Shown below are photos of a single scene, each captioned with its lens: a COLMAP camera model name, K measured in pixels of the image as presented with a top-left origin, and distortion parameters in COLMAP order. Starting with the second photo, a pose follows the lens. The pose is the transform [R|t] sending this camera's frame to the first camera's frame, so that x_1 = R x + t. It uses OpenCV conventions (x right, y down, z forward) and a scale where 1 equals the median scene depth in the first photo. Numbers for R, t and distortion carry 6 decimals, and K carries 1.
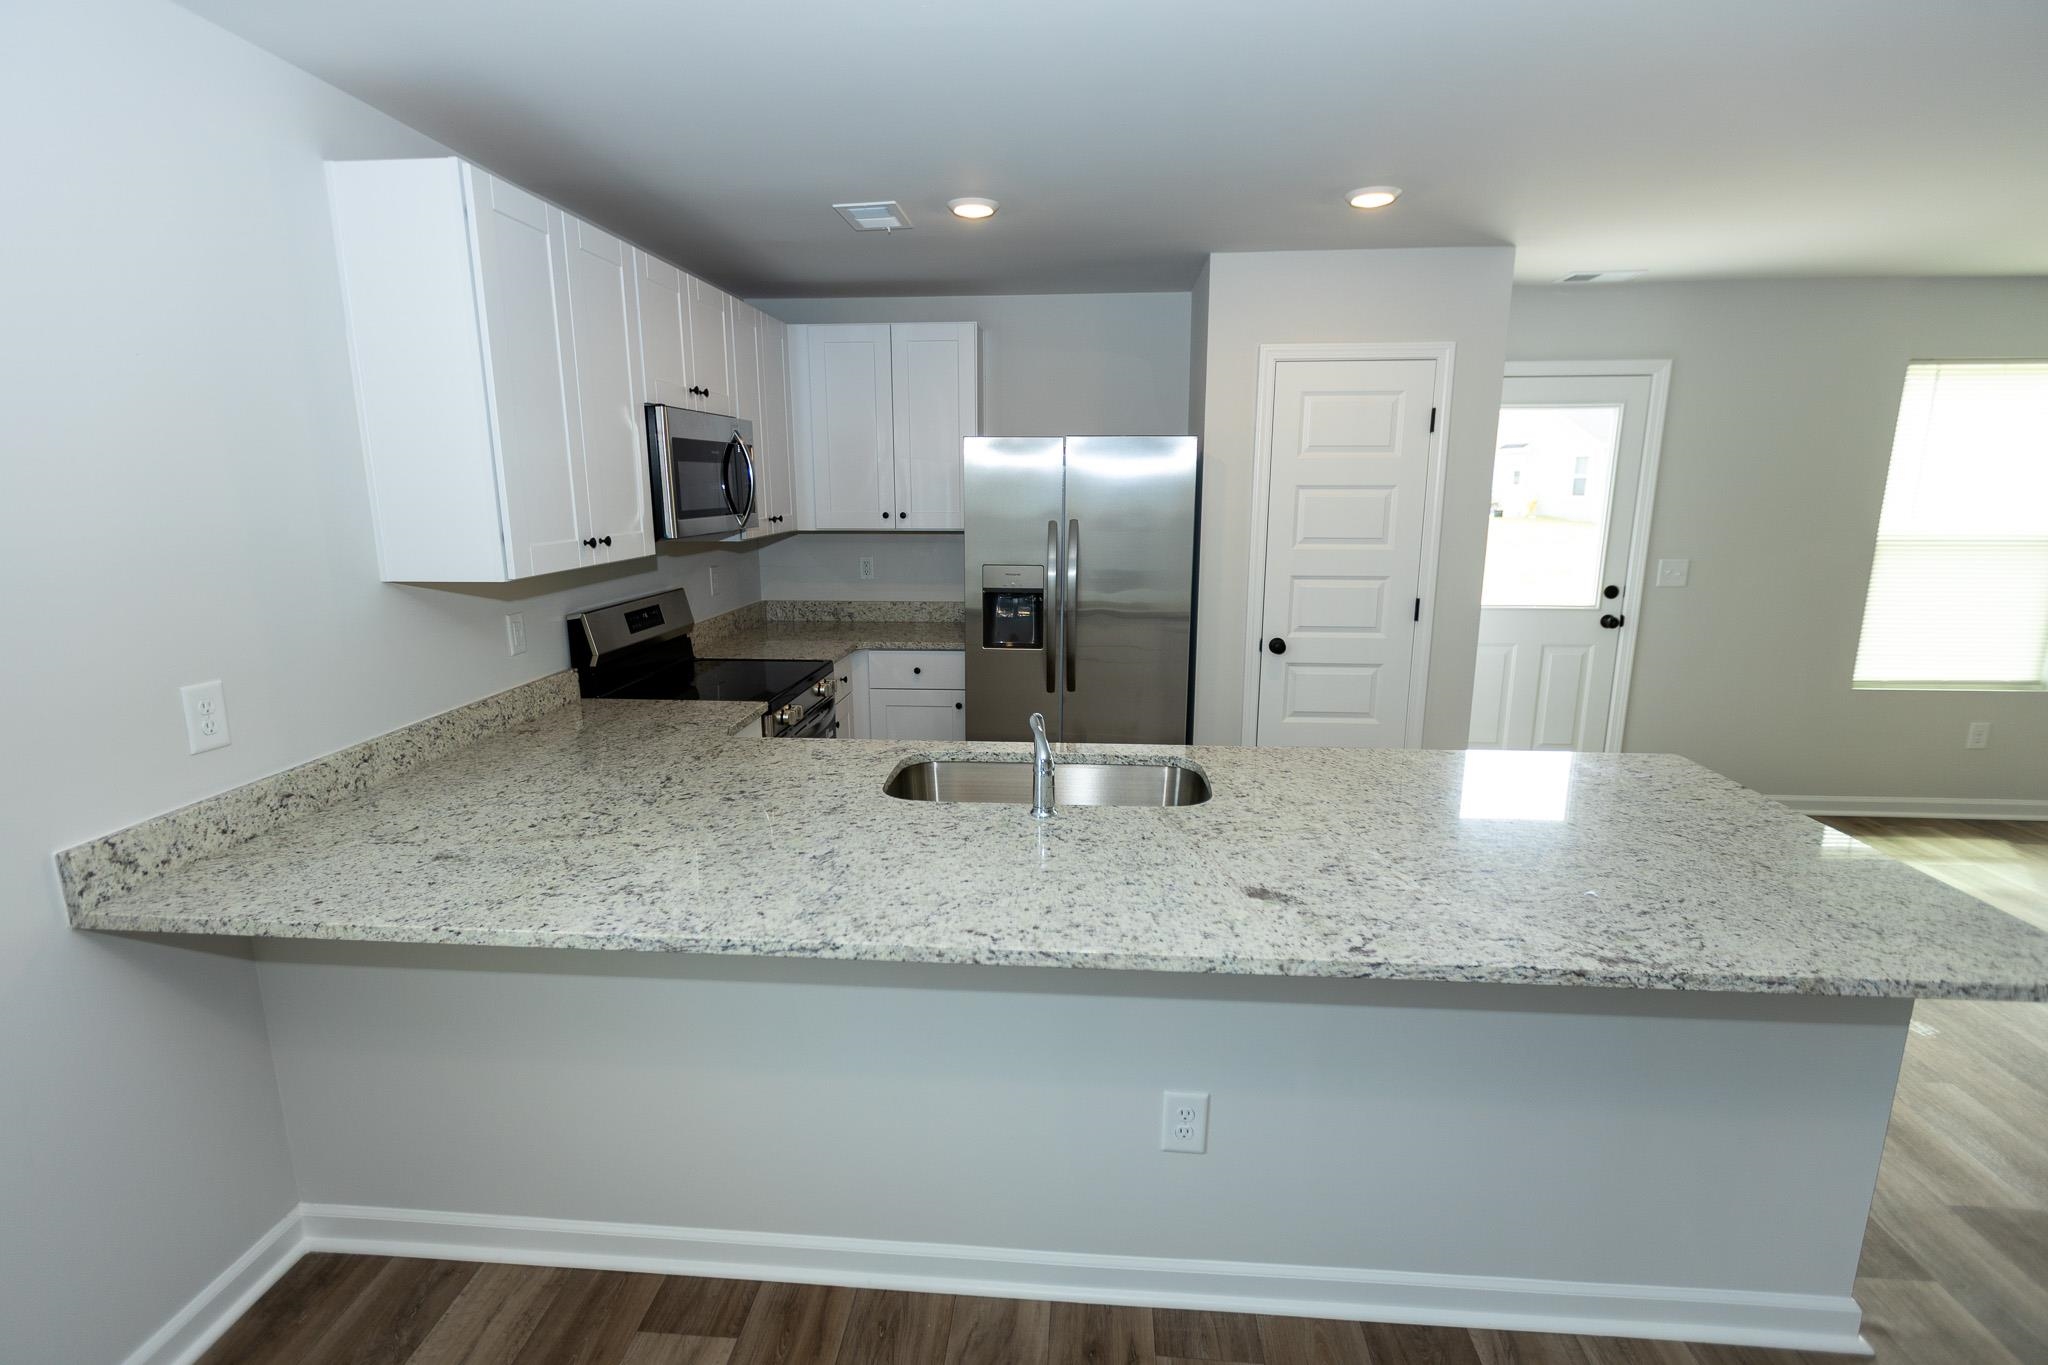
lens RADIAL K [[958.9, 0, 1022.5], [0, 958.9, 676.6], [0, 0, 1]] dist [-0.000827, -0.000093]
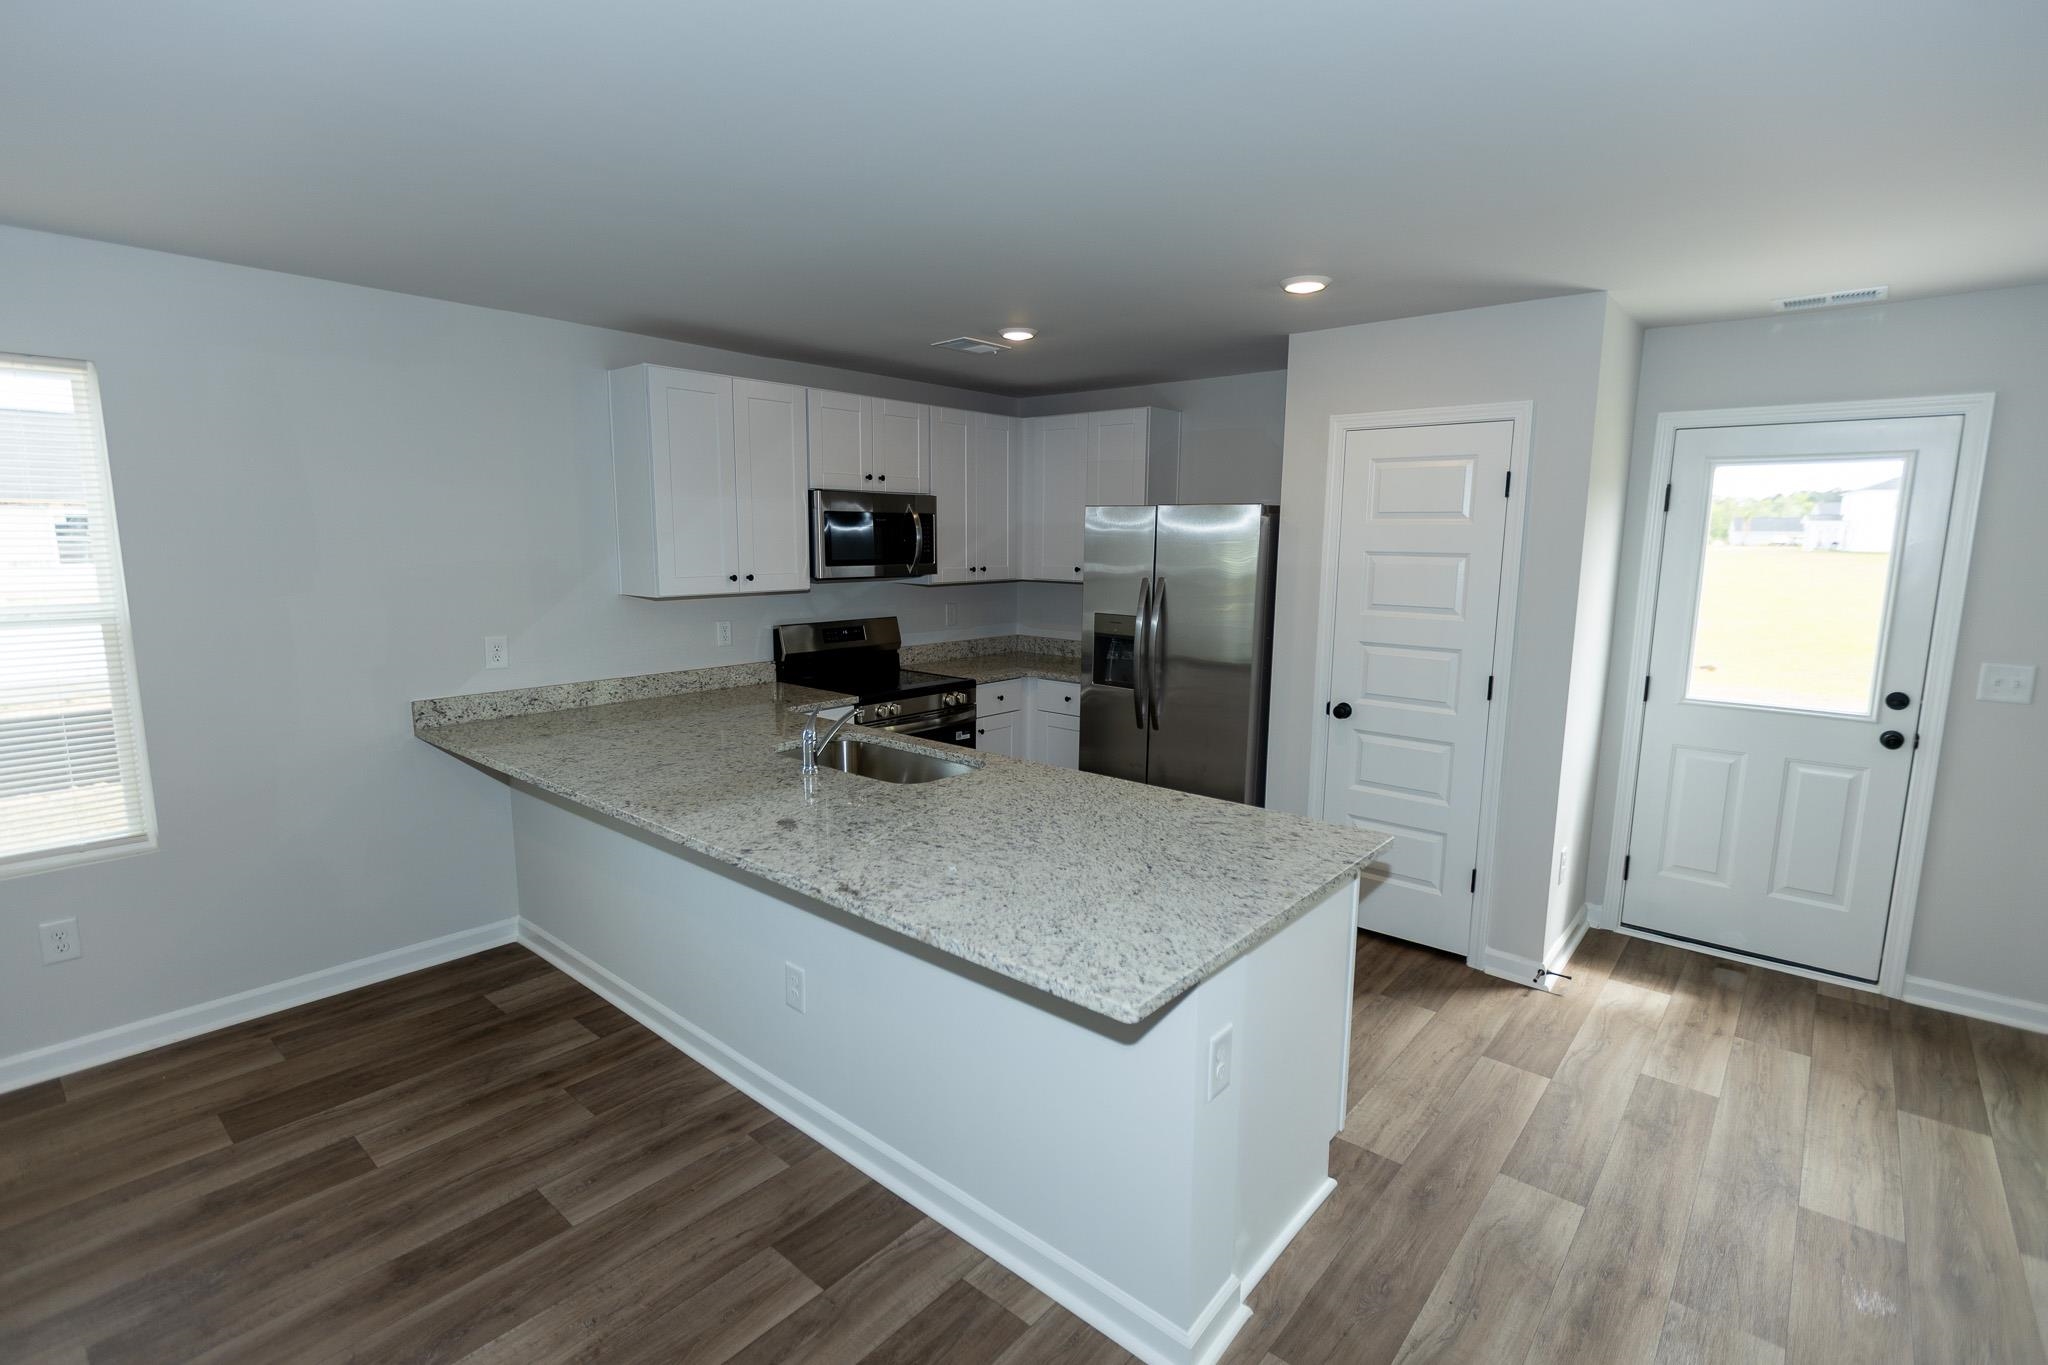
lens RADIAL K [[966.3, 0, 1024.0], [0, 966.3, 682.5], [0, 0, 1]] dist [-0.000395, 0.000016]
pose [[0.806989, 0.098815, -0.582240, 0.610774], [-0.128437, 0.991670, -0.009712, -0.009232], [0.576431, 0.082618, 0.812959, -0.009214]]
